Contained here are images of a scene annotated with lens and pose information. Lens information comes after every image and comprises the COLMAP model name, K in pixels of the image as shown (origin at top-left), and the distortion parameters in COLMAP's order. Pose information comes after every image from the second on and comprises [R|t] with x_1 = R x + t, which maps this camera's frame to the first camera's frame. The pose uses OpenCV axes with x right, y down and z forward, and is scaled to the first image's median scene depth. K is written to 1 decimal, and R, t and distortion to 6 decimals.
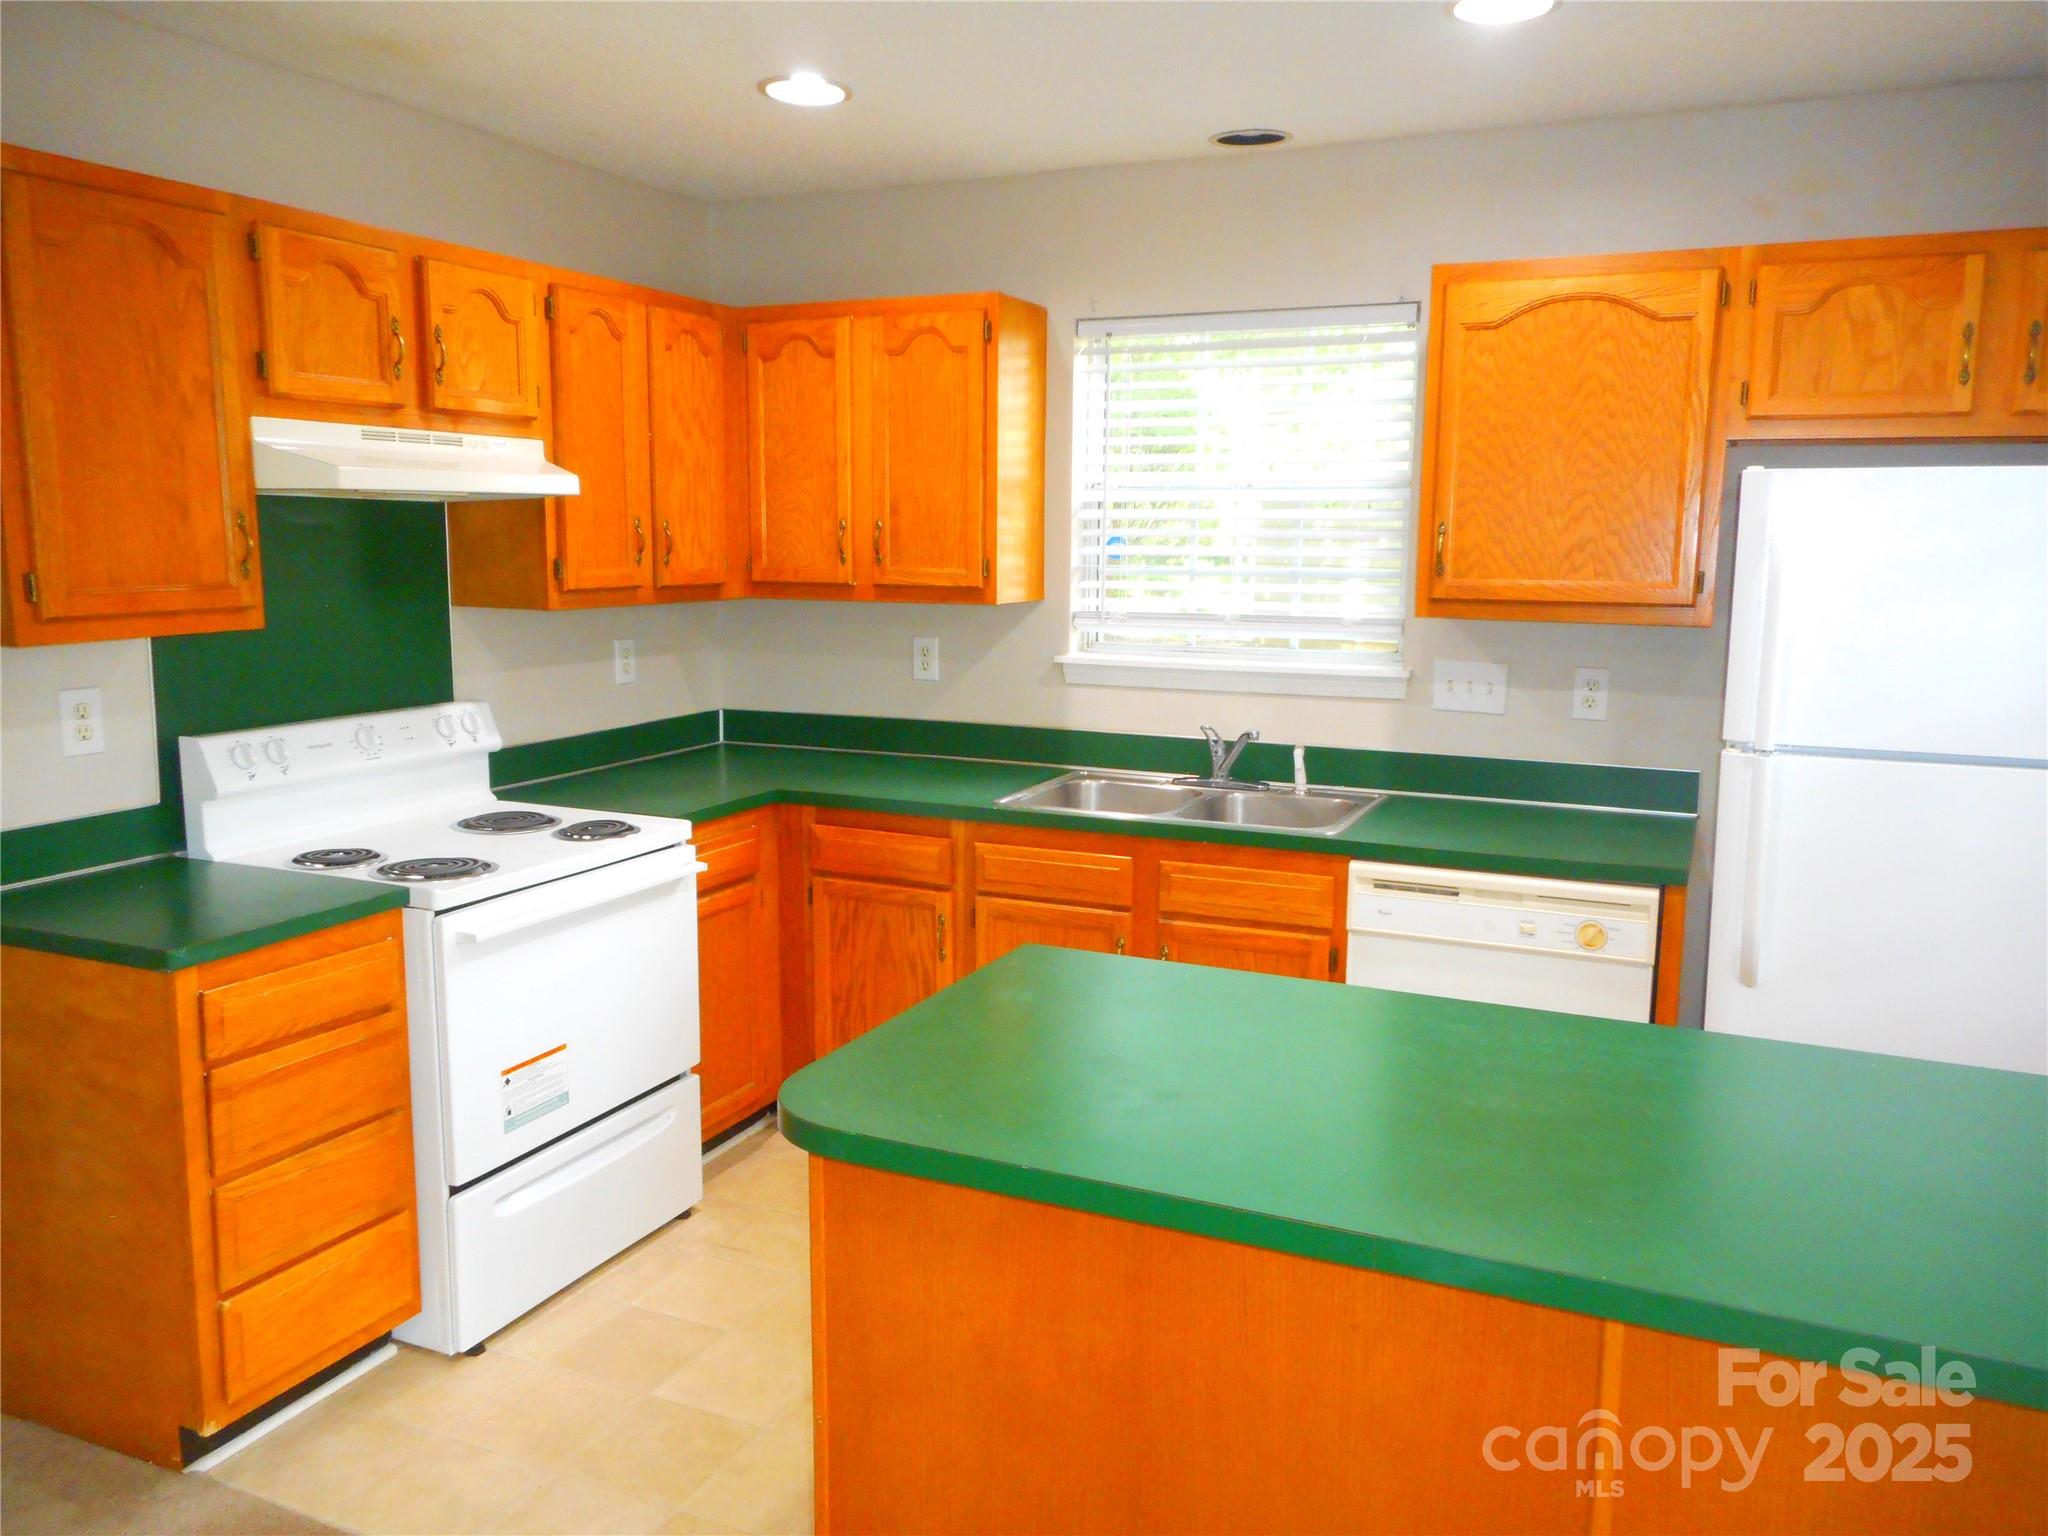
lens RADIAL K [[1548.8, 0, 1024.0], [0, 1548.8, 768.0], [0, 0, 1]] dist [0.062611, -0.033545]
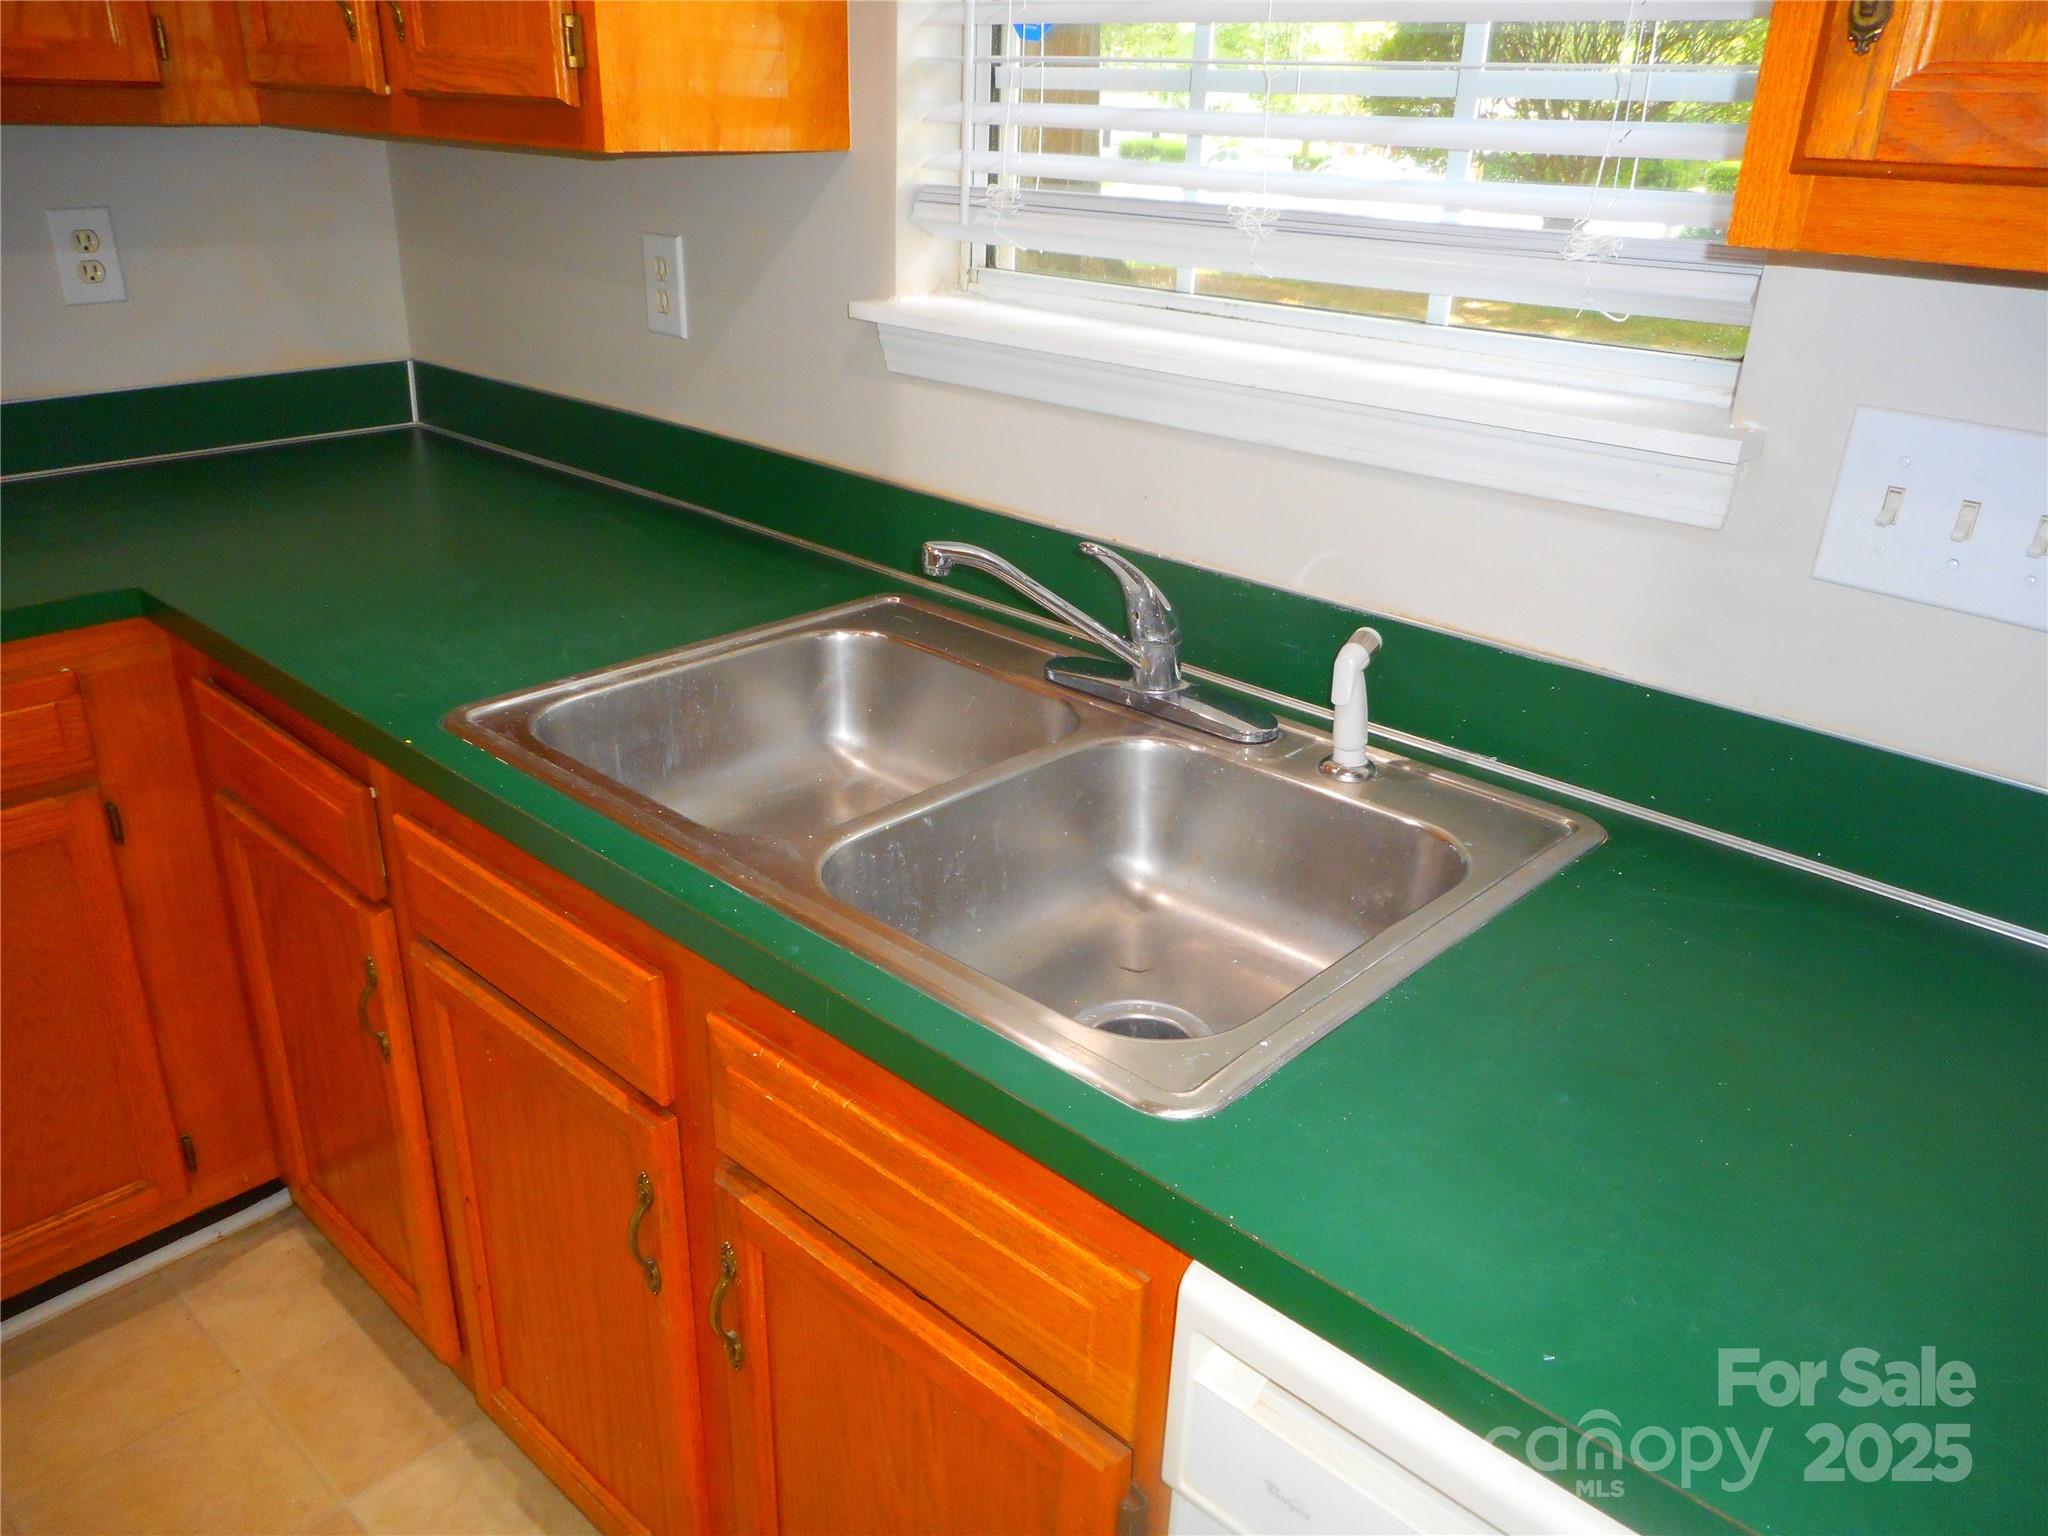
lens RADIAL K [[1548.8, 0, 1024.0], [0, 1548.8, 768.0], [0, 0, 1]] dist [0.062611, -0.033545]
pose [[0.946273, 0.144678, -0.289198, 0.194941], [-0.066280, 0.962119, 0.264450, -0.065871], [0.316503, -0.231074, 0.920017, 0.614057]]
